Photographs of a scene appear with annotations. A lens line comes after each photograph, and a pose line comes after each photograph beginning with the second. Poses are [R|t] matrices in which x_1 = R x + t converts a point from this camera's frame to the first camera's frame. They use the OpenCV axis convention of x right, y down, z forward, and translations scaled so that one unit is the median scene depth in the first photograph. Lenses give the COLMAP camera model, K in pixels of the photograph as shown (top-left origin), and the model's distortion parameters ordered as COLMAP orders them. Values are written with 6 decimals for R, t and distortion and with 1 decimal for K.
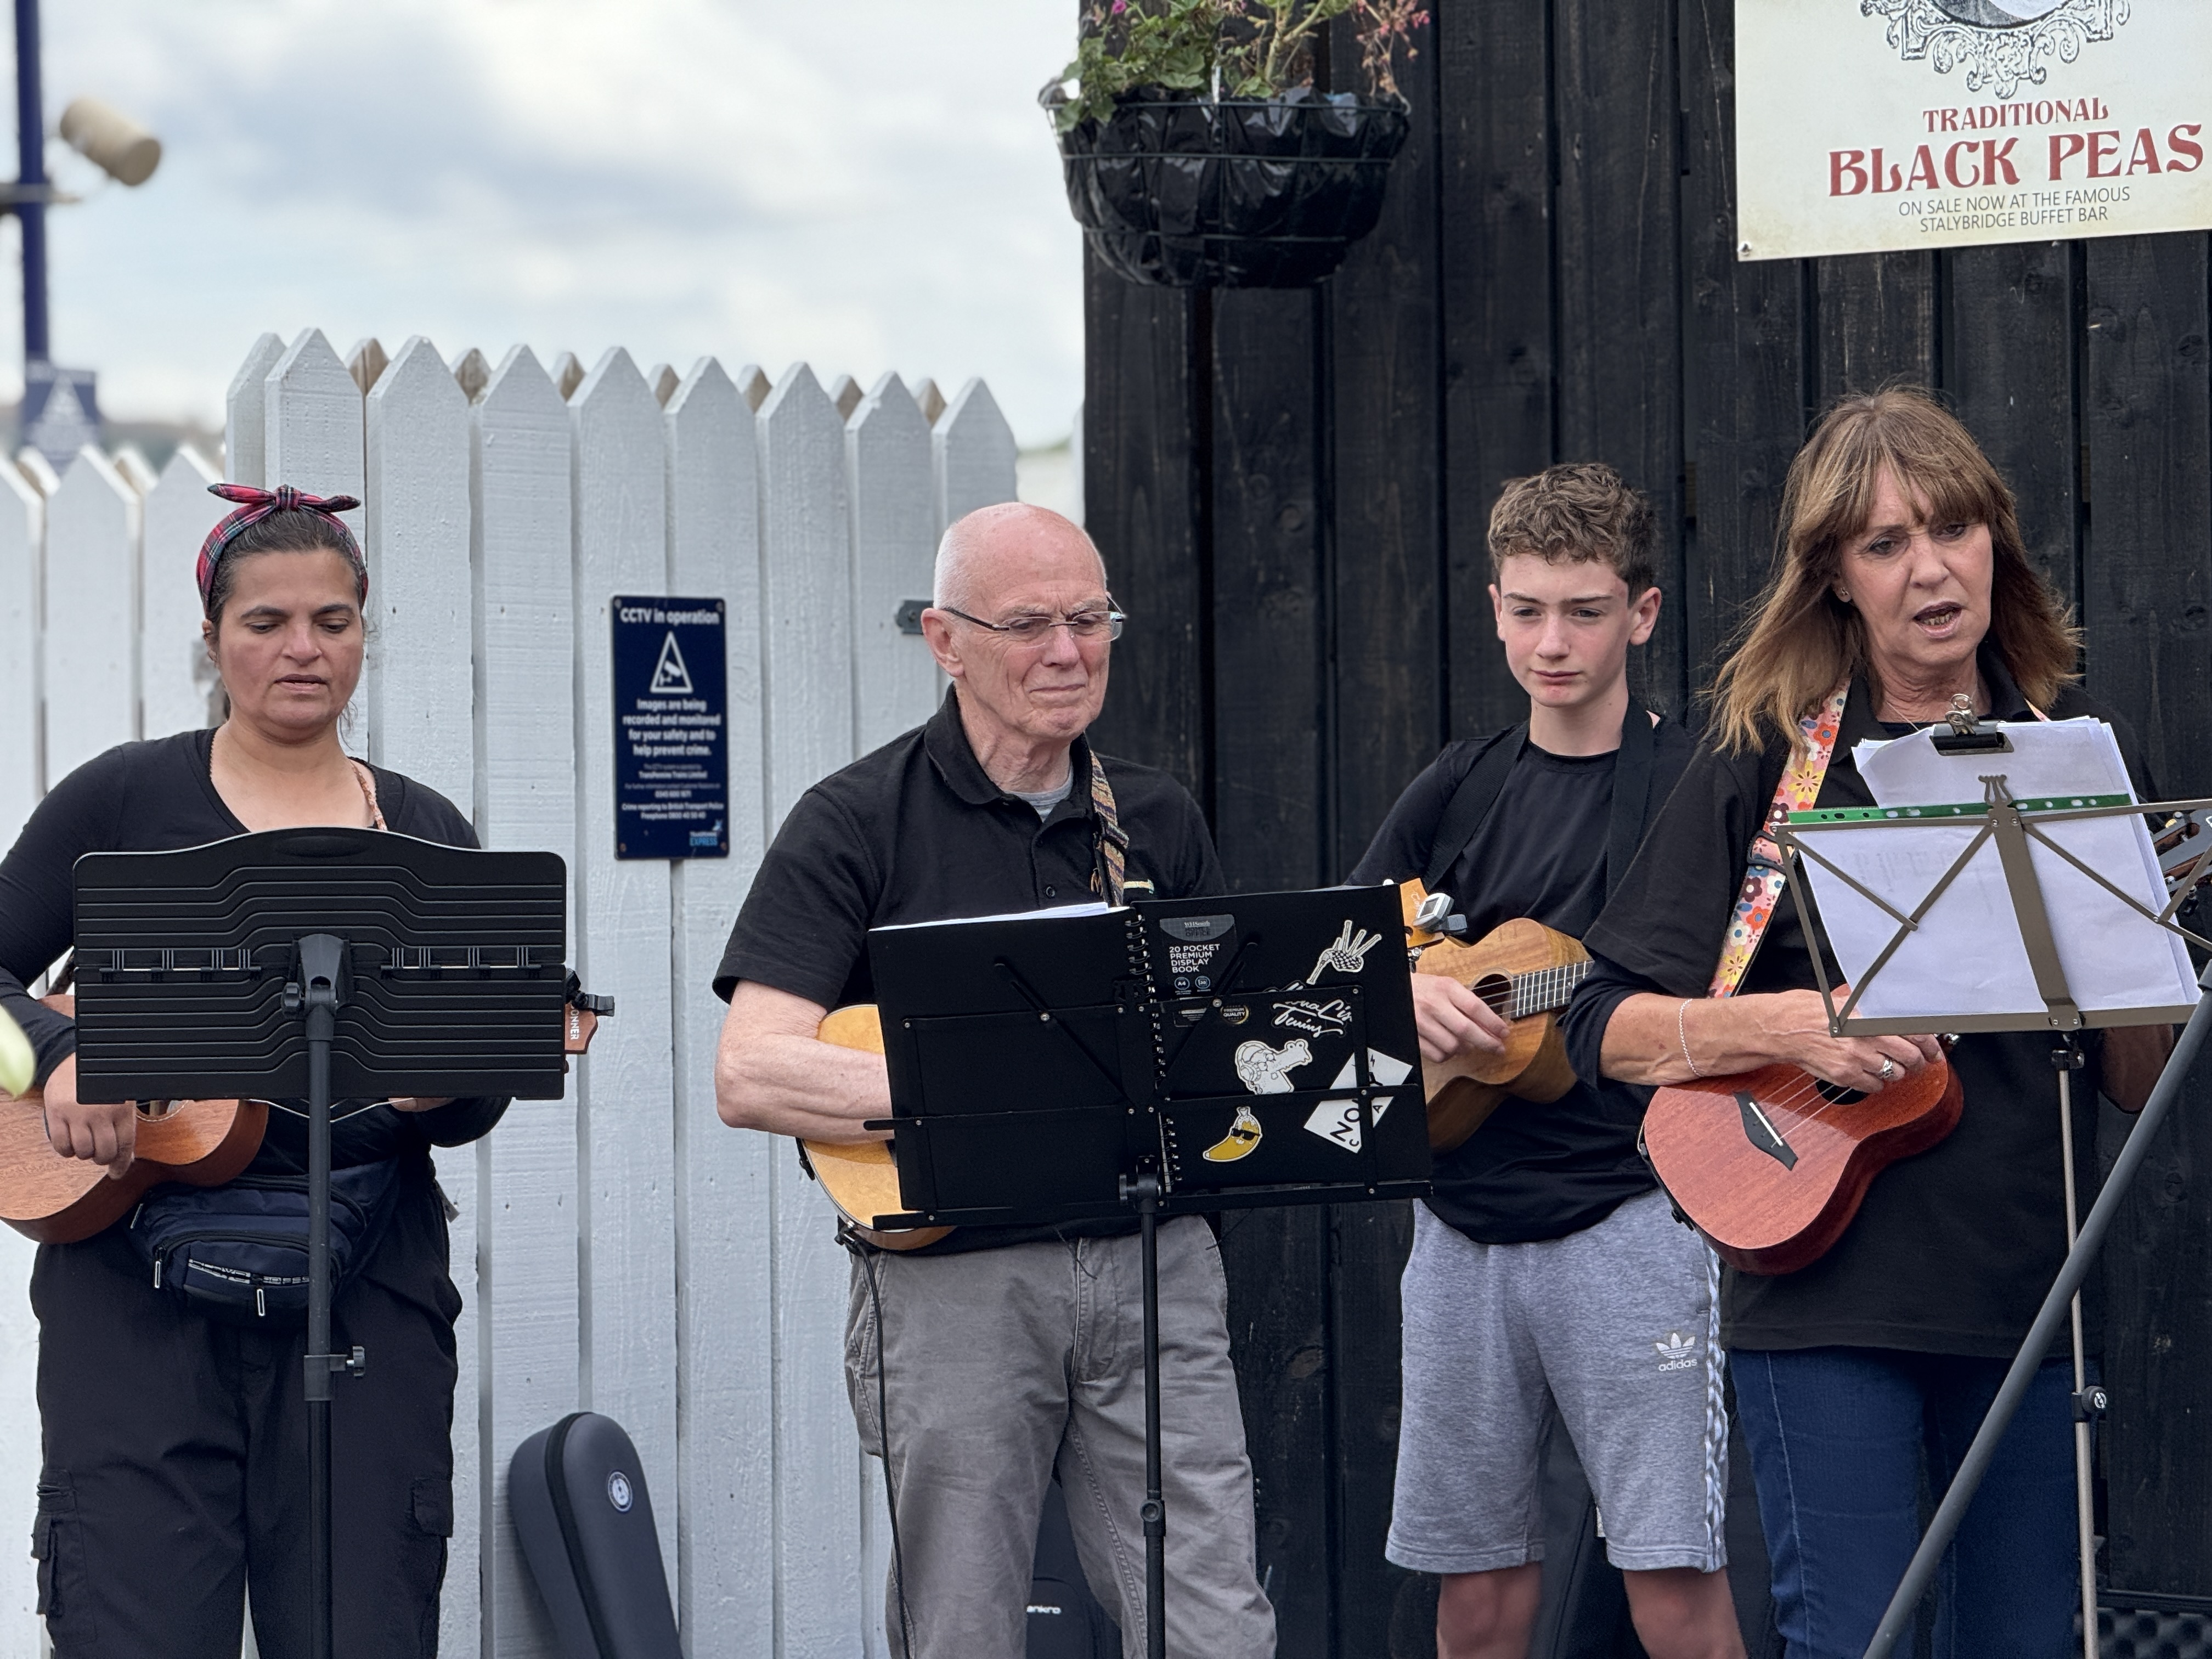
lens RADIAL K [[7721.8, 0, 1105.9], [0, 7721.8, 830.1], [0, 0, 1]] dist [-0.047080, 0.000000]
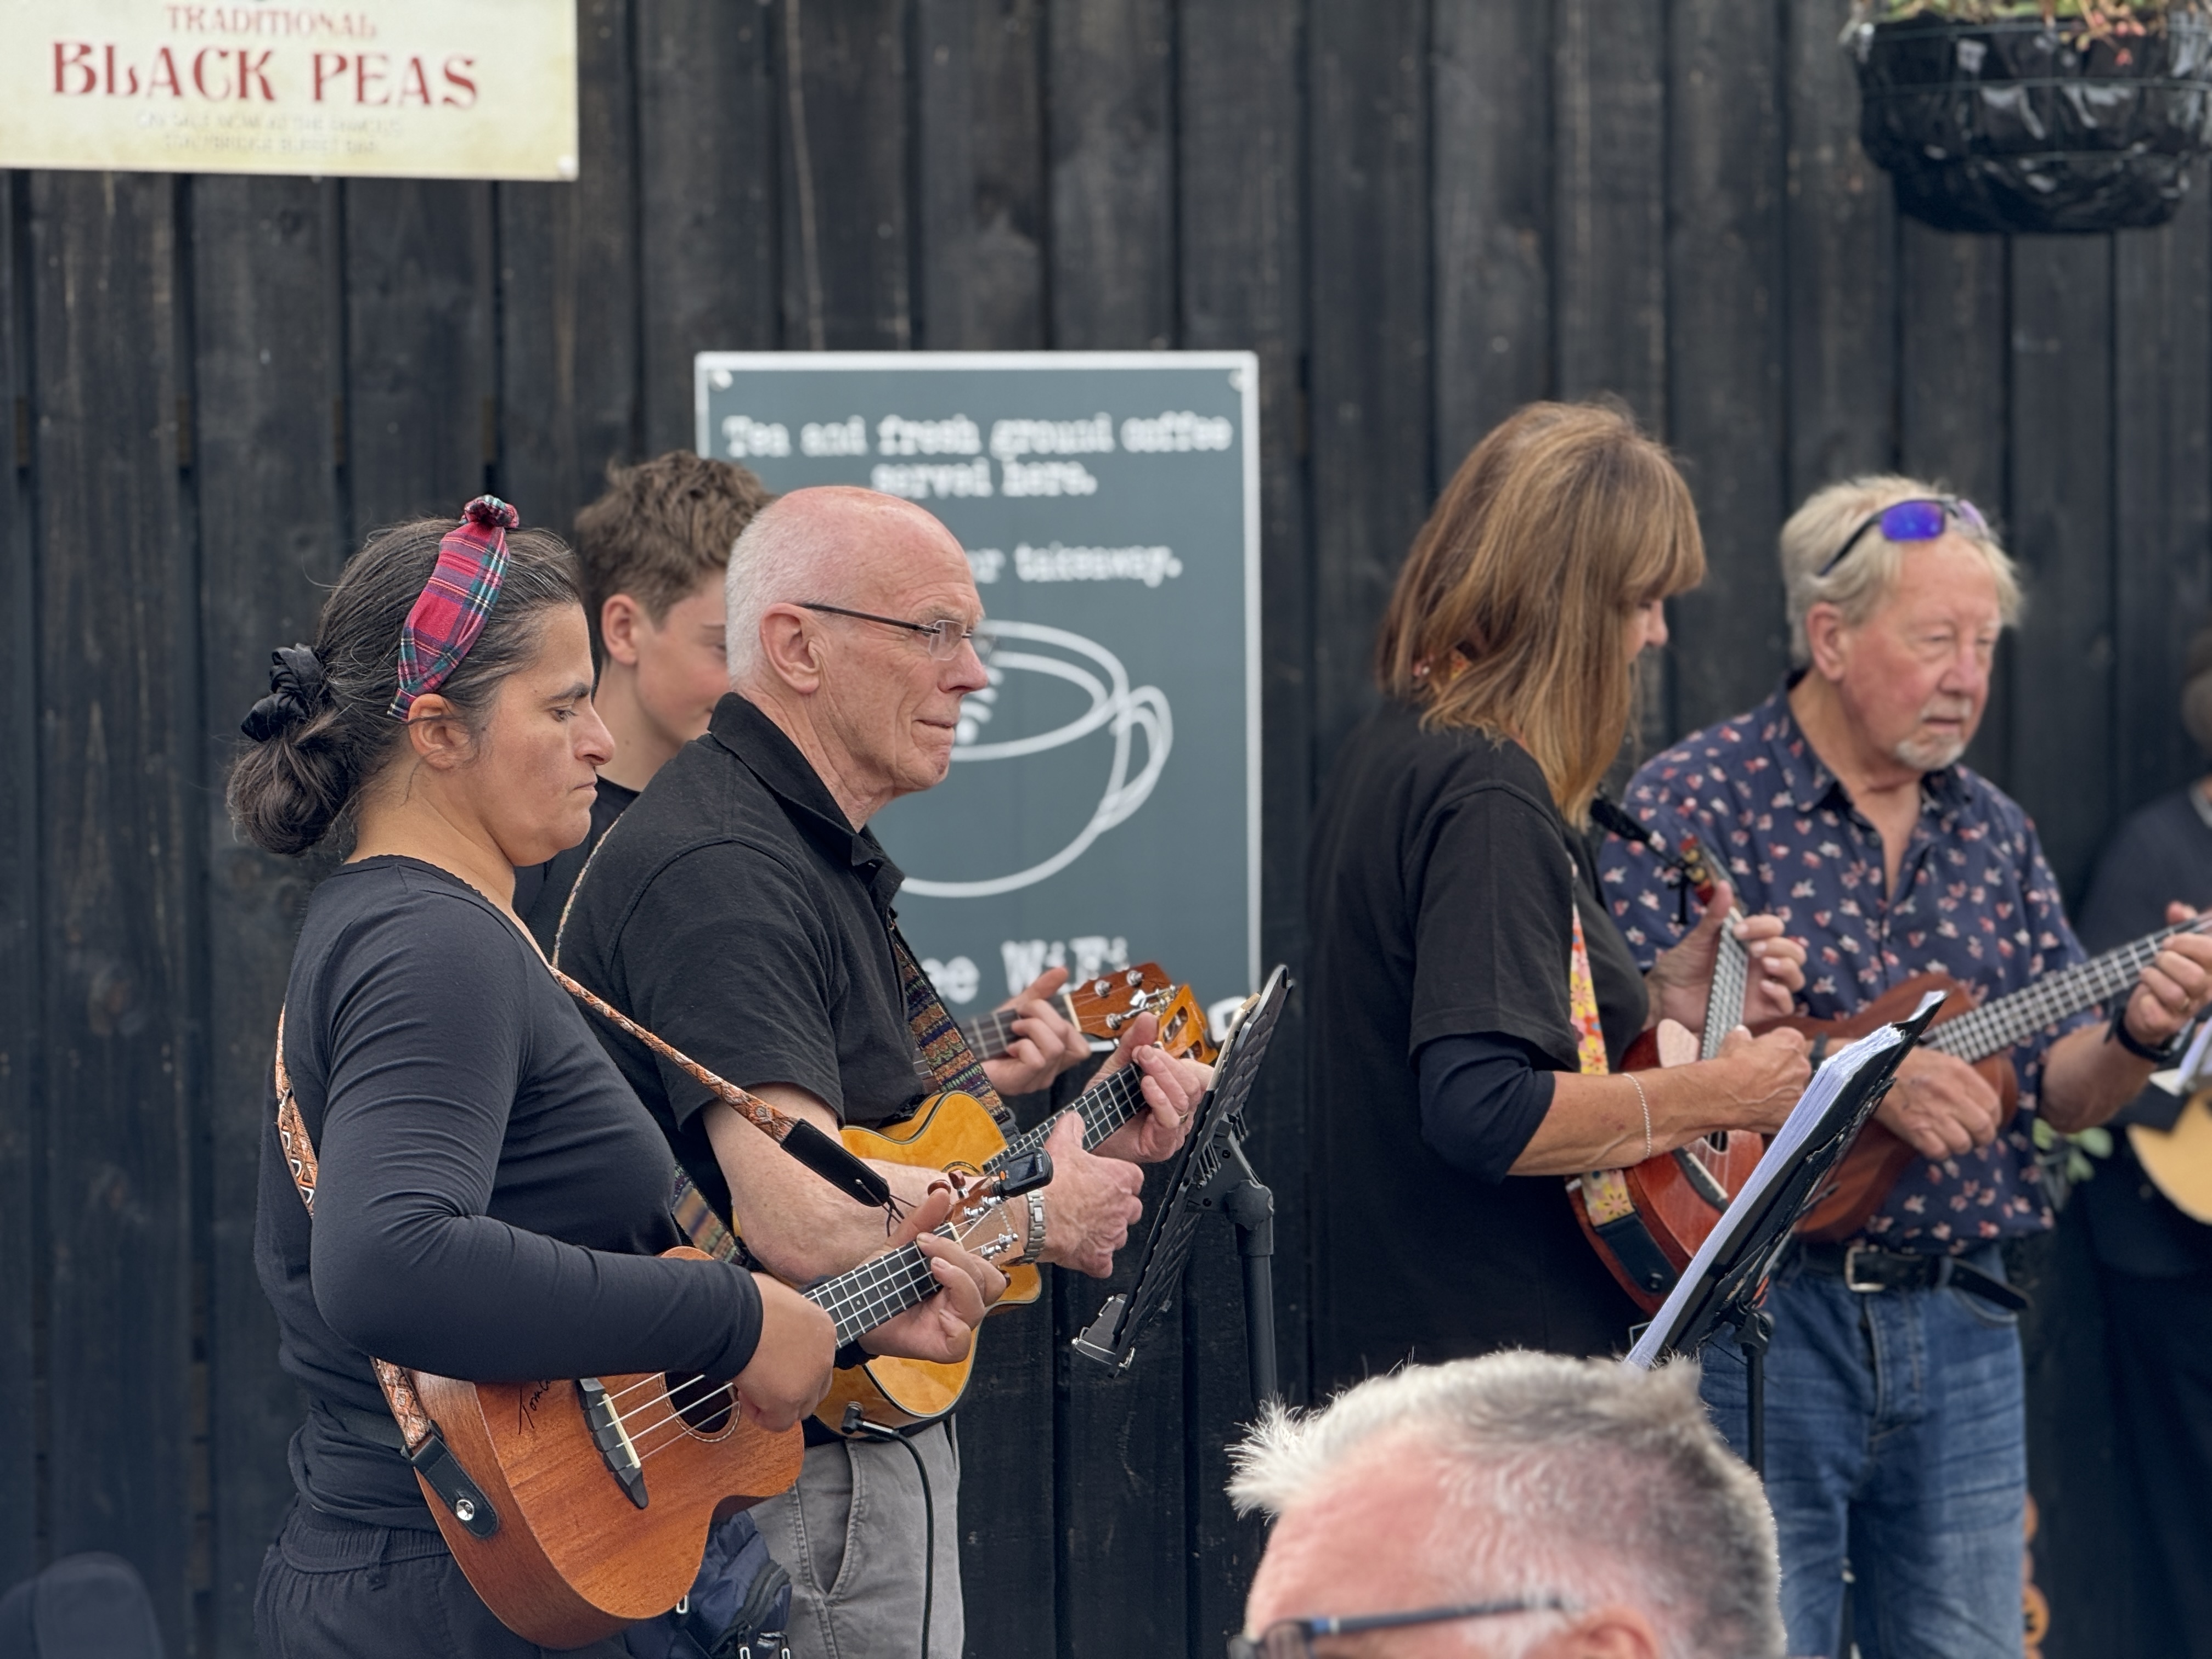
lens RADIAL K [[7721.8, 0, 1106.0], [0, 7721.8, 828.4], [0, 0, 1]] dist [-0.047080, 0.000000]
pose [[0.356789, -0.011743, 0.934111, -0.646957], [-0.001885, 0.999910, 0.013290, -0.014913], [-0.934183, -0.006503, 0.356735, 0.607140]]
